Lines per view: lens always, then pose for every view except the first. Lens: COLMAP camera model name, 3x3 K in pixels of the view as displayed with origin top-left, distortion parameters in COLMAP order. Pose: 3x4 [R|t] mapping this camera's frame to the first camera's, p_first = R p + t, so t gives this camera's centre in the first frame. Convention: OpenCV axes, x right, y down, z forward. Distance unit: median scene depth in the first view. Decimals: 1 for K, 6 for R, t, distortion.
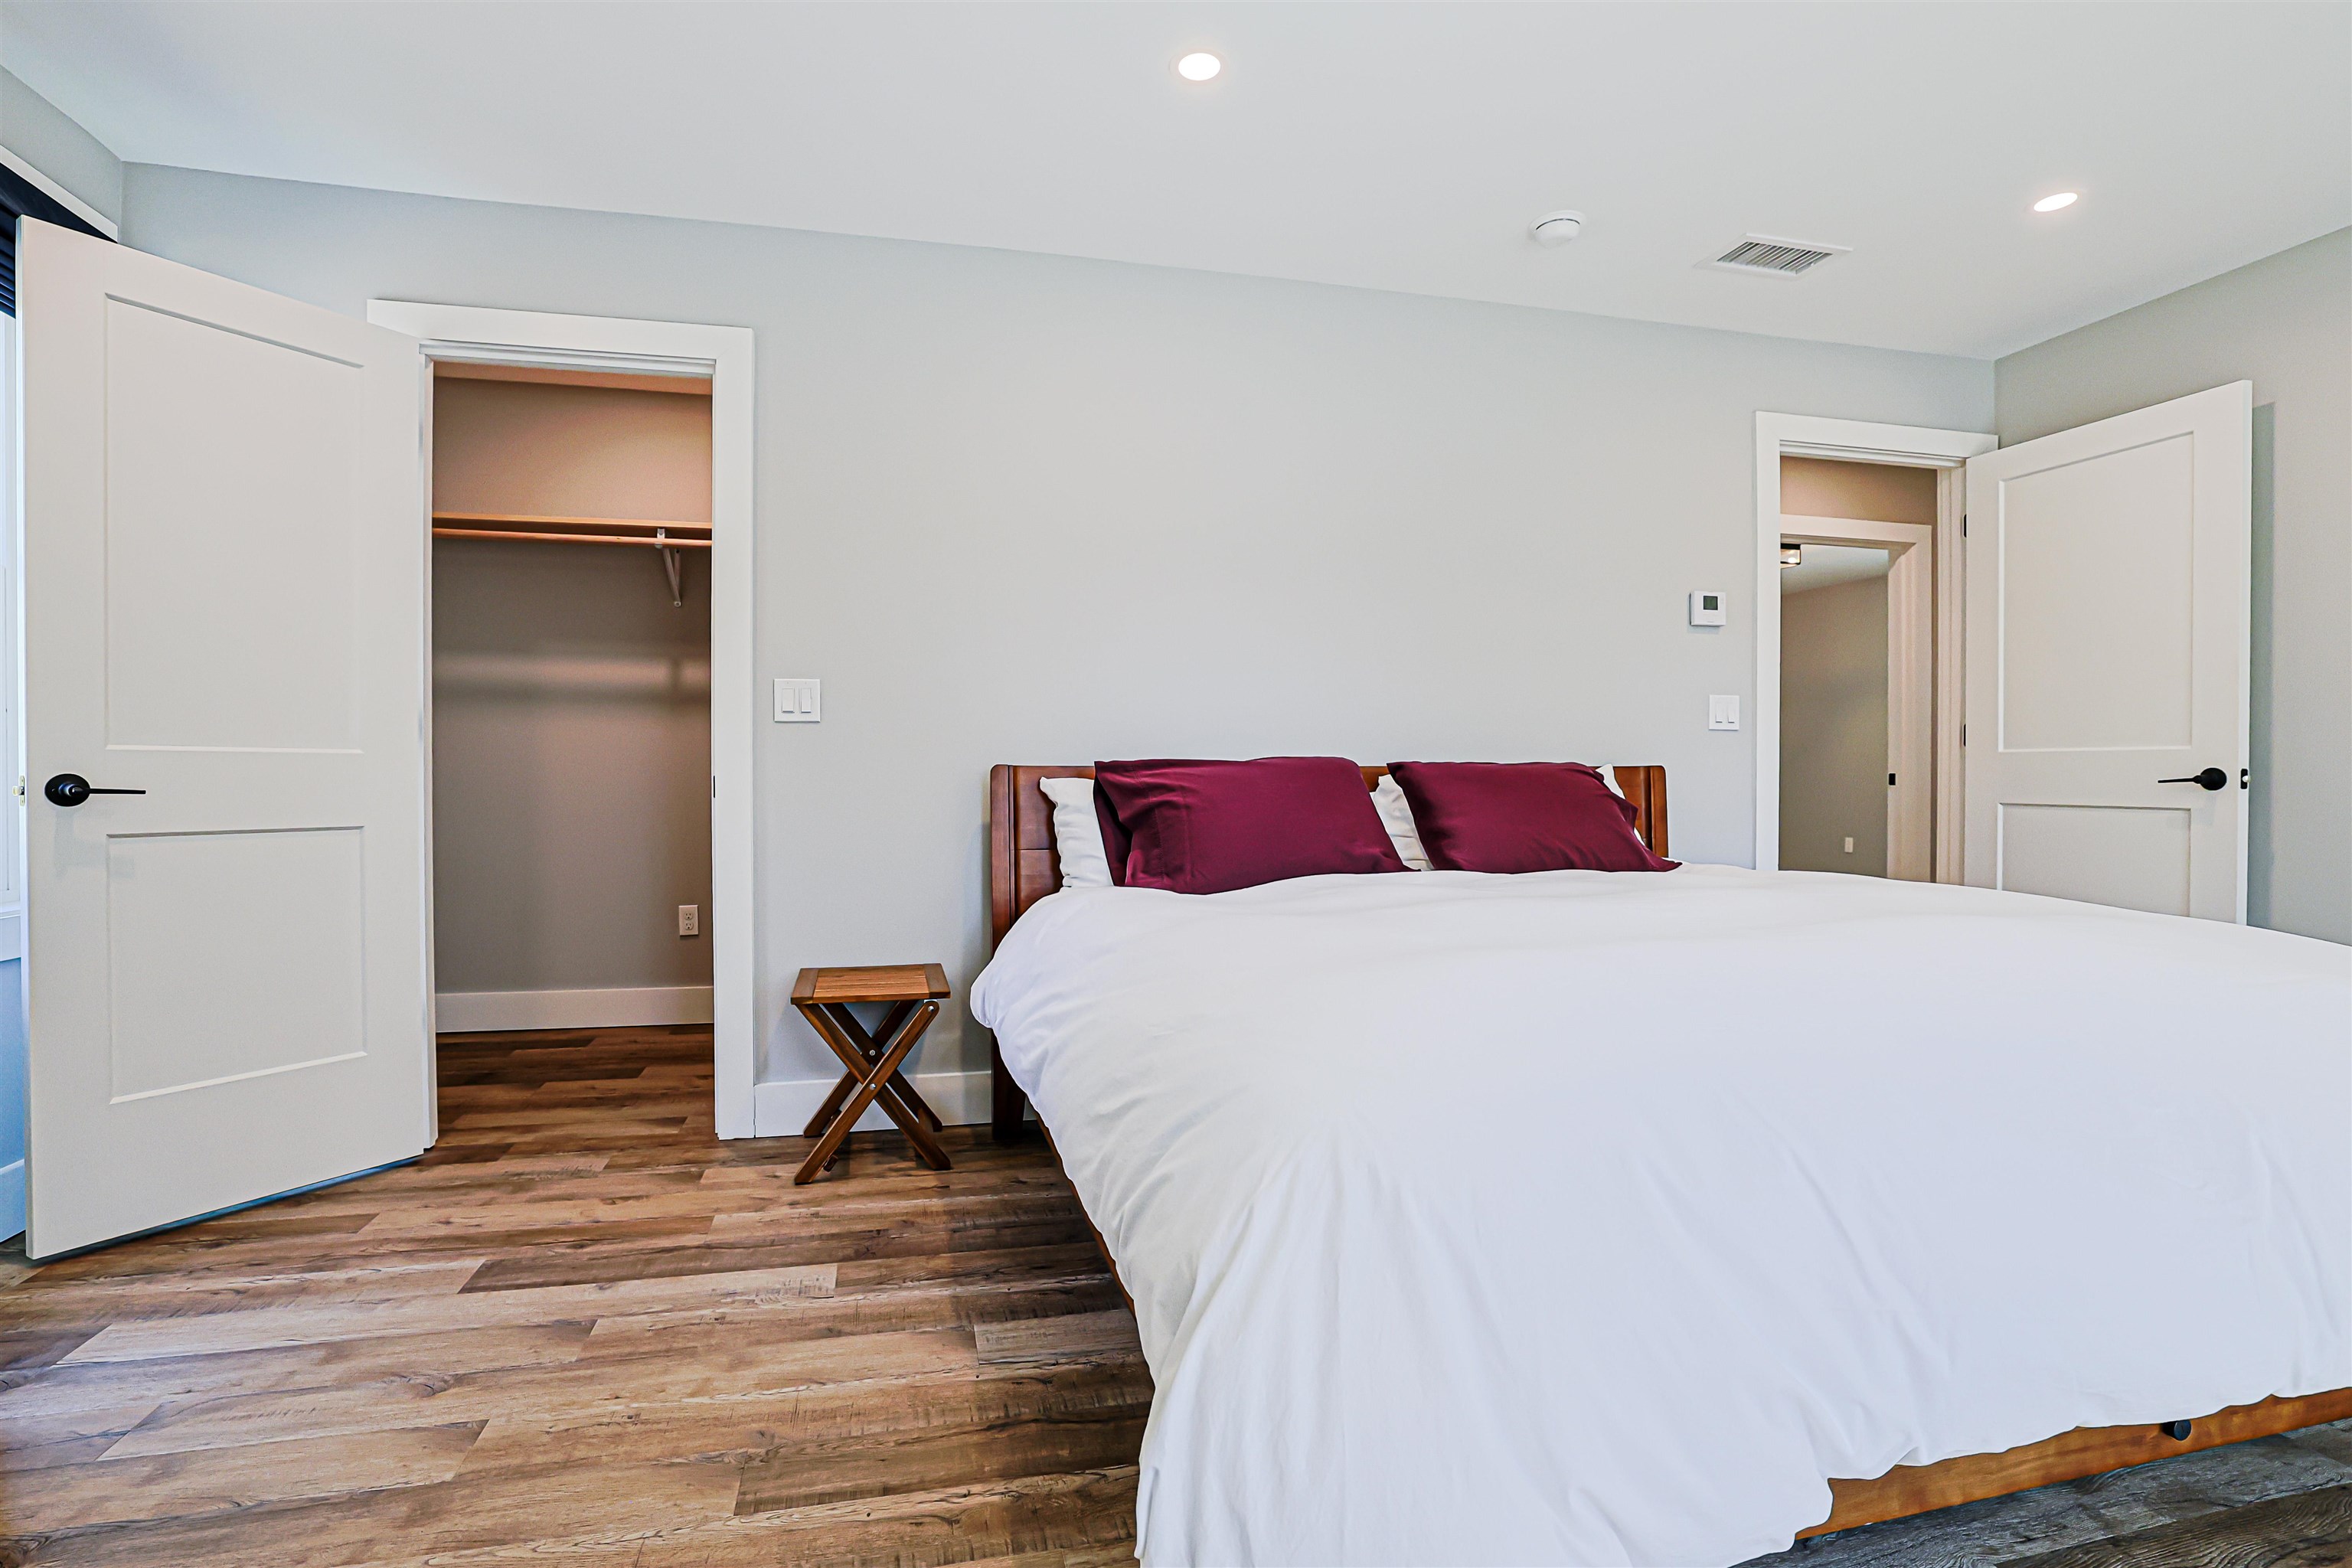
lens RADIAL K [[1132.7, 0, 1176.0], [0, 1132.7, 784.0], [0, 0, 1]] dist [-0.051285, 0.019293]
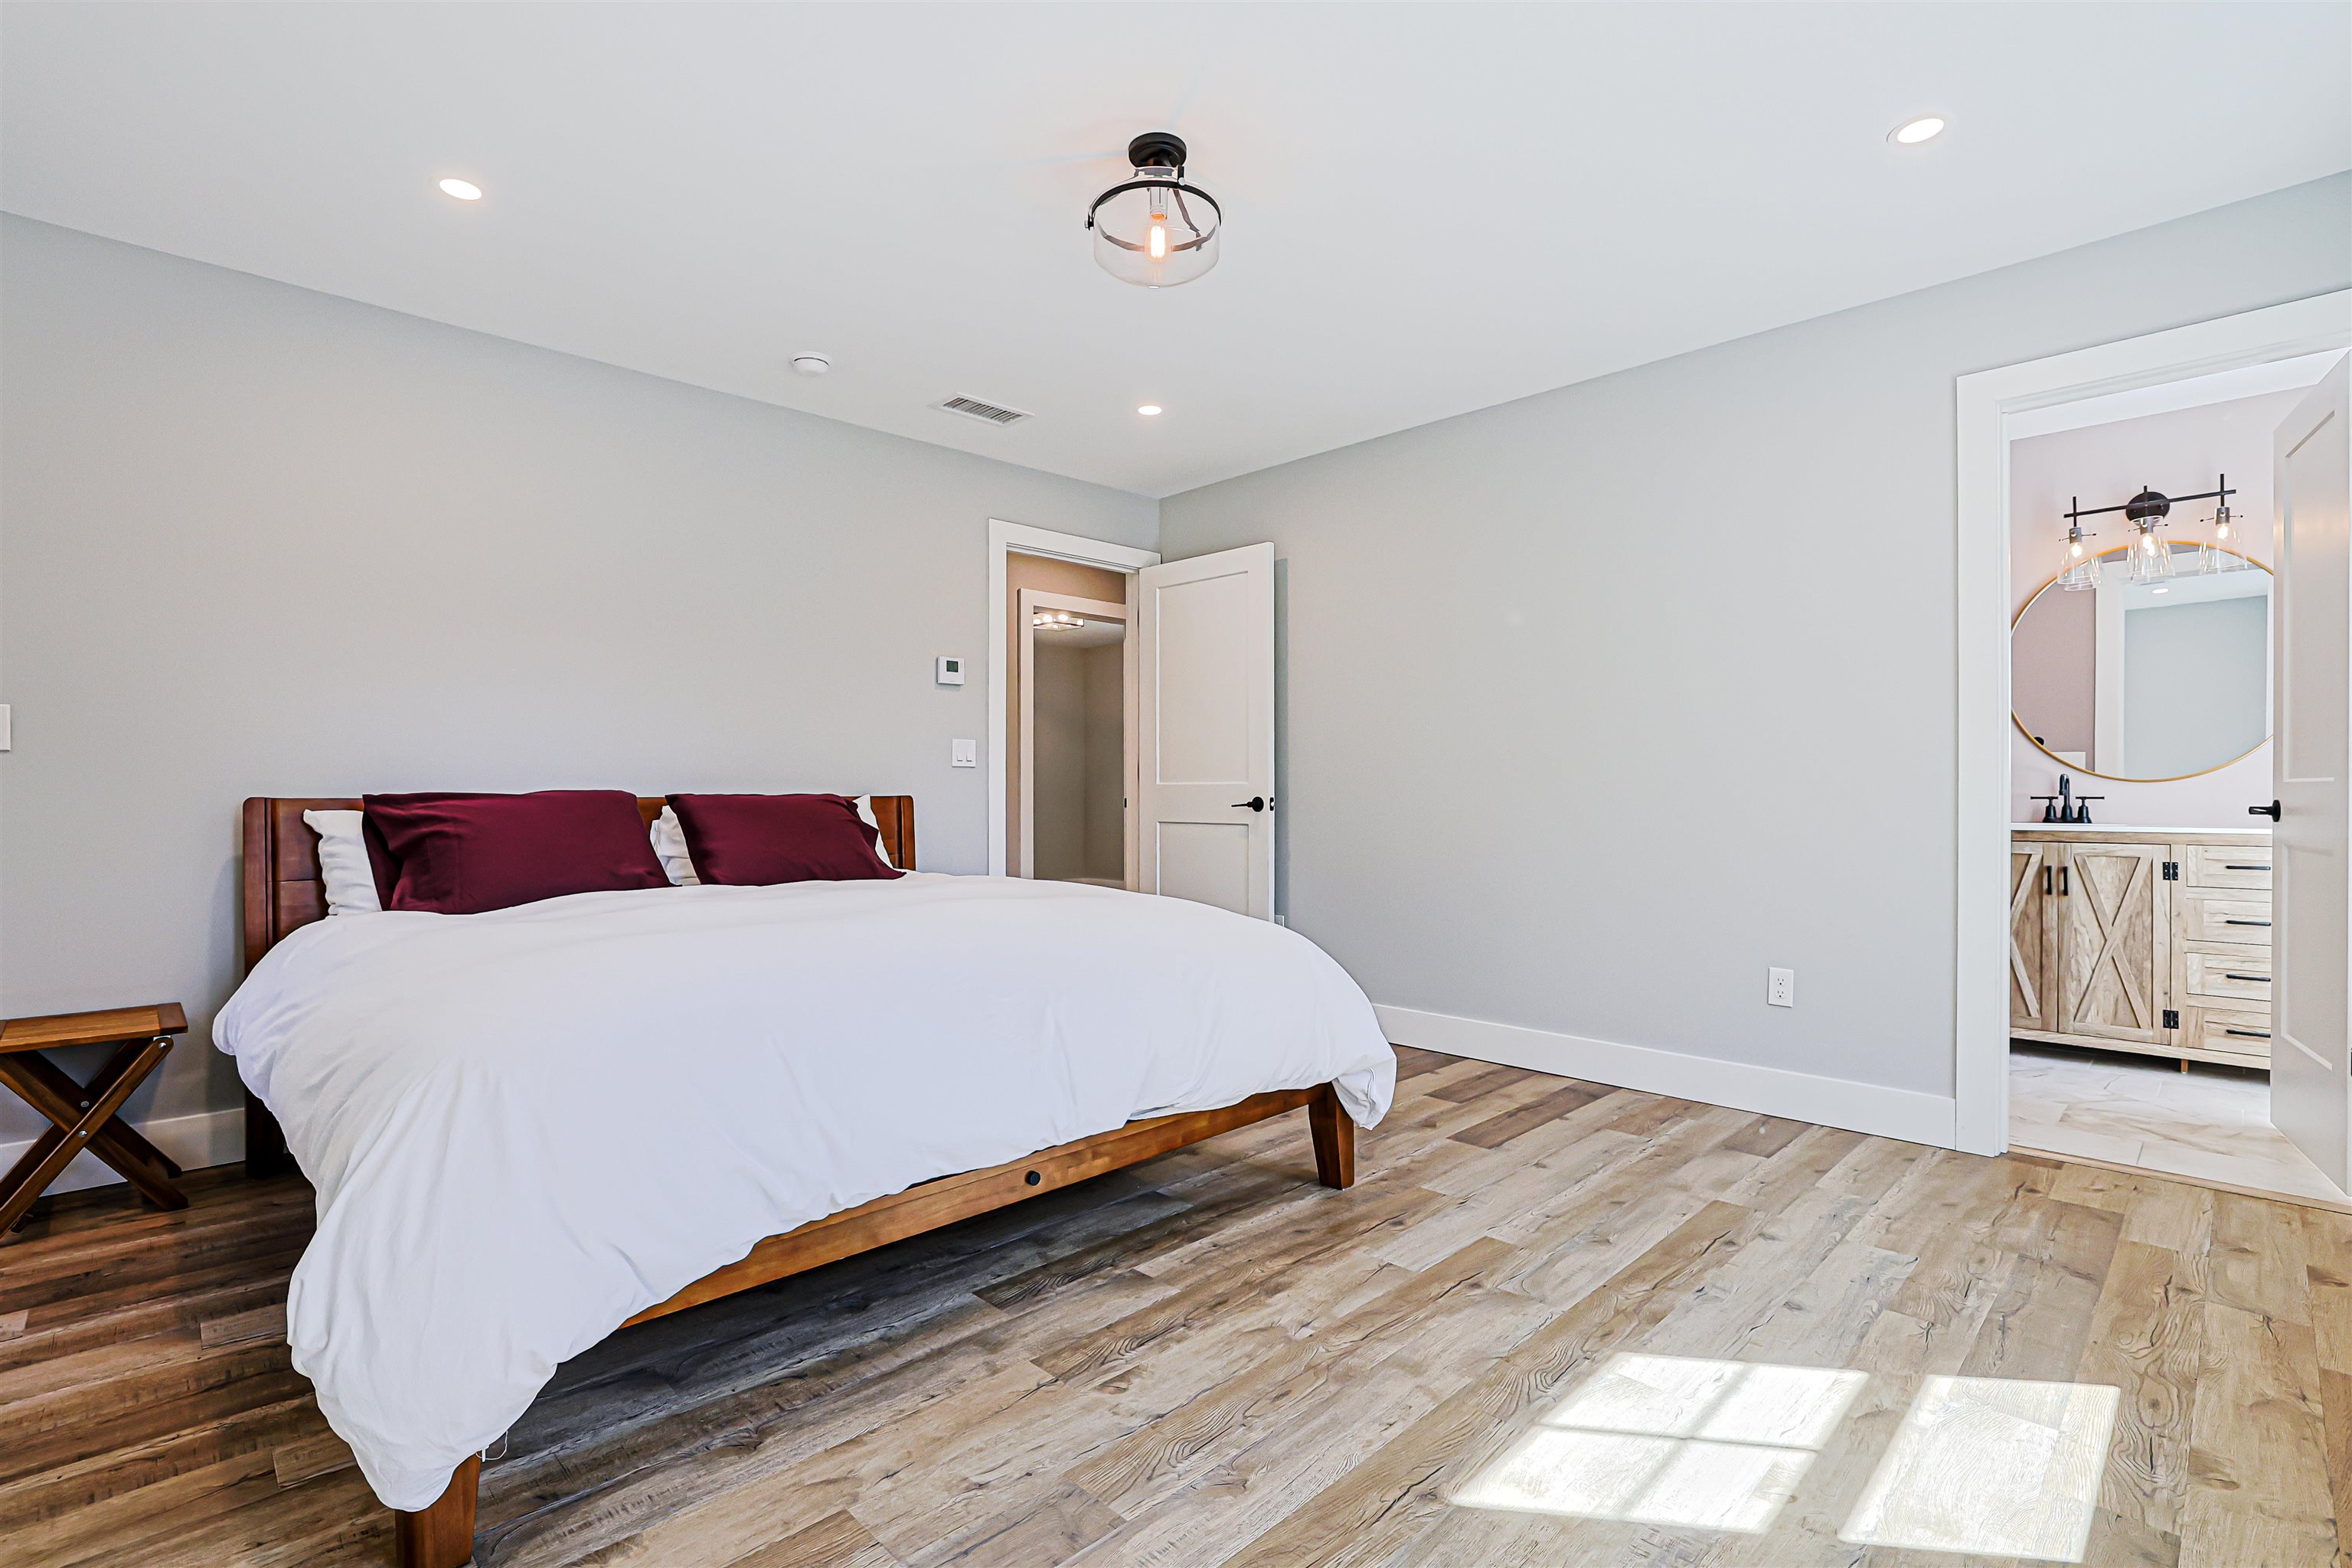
lens RADIAL K [[1132.7, 0, 1176.0], [0, 1132.7, 784.0], [0, 0, 1]] dist [-0.051285, 0.019293]
pose [[0.873124, 0.001142, 0.487497, 0.087408], [0.007512, 0.999847, -0.015795, -0.007787], [-0.487440, 0.017453, 0.872982, -0.272521]]
